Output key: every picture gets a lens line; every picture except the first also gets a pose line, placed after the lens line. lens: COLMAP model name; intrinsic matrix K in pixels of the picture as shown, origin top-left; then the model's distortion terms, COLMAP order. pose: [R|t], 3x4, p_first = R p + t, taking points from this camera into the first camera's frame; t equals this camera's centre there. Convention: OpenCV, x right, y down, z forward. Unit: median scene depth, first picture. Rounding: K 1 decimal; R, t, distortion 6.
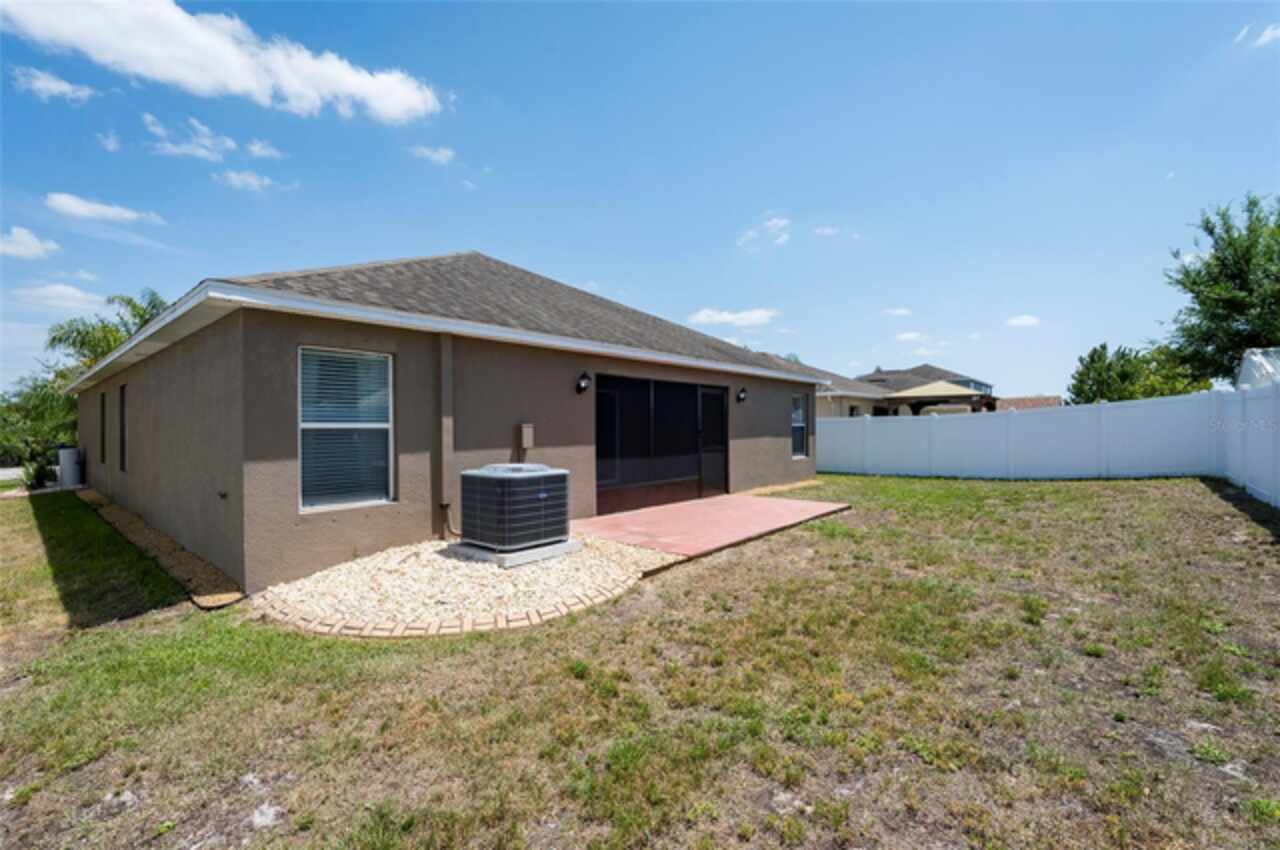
lens RADIAL K [[542.1, 0, 642.9], [0, 542.1, 420.9], [0, 0, 1]] dist [0.009478, -0.000013]
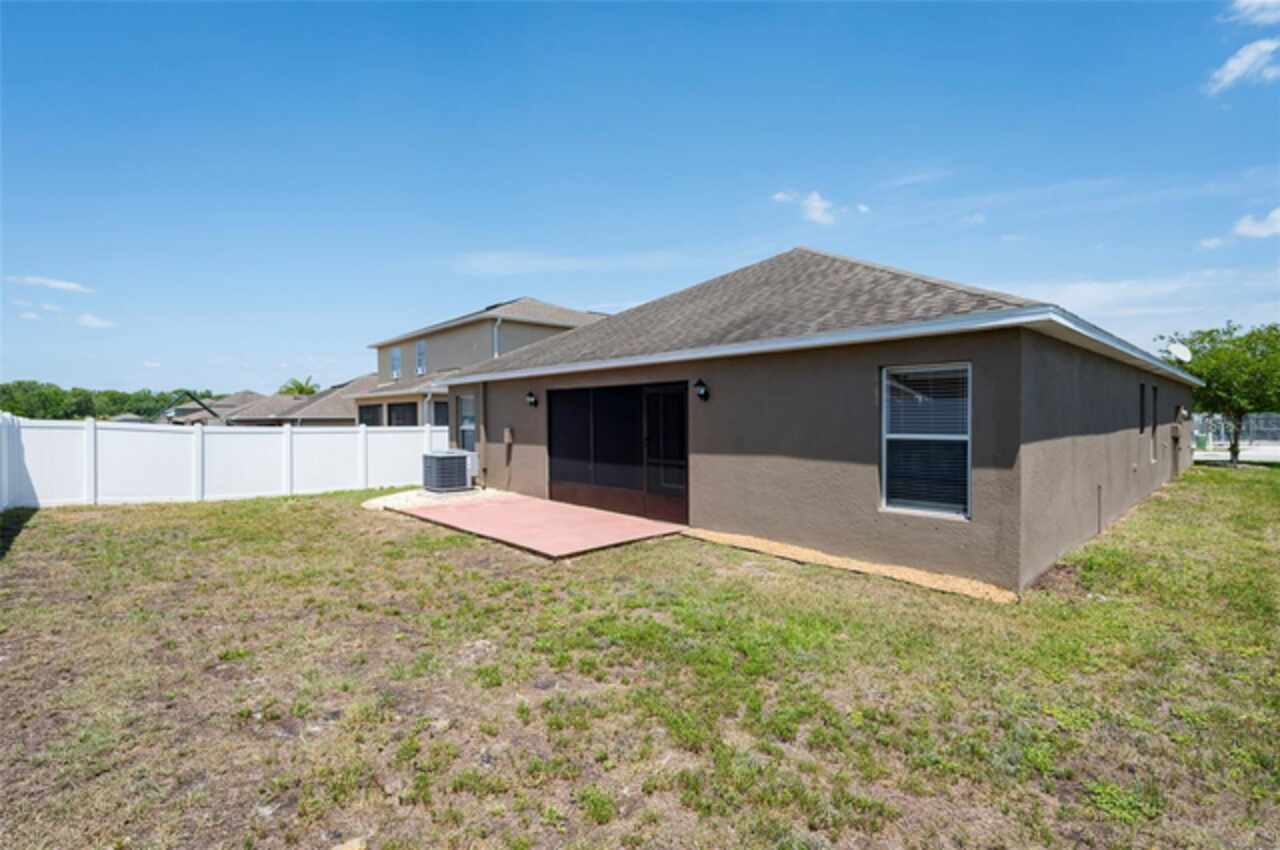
lens RADIAL K [[498.6, 0, 640.3], [0, 498.6, 427.9], [0, 0, 1]] dist [0.000185, 0.000045]
pose [[-0.073335, -0.002416, -0.997304, 0.824423], [-0.014072, 0.999900, -0.001387, 0.002917], [0.997208, 0.013933, -0.073361, 0.980445]]
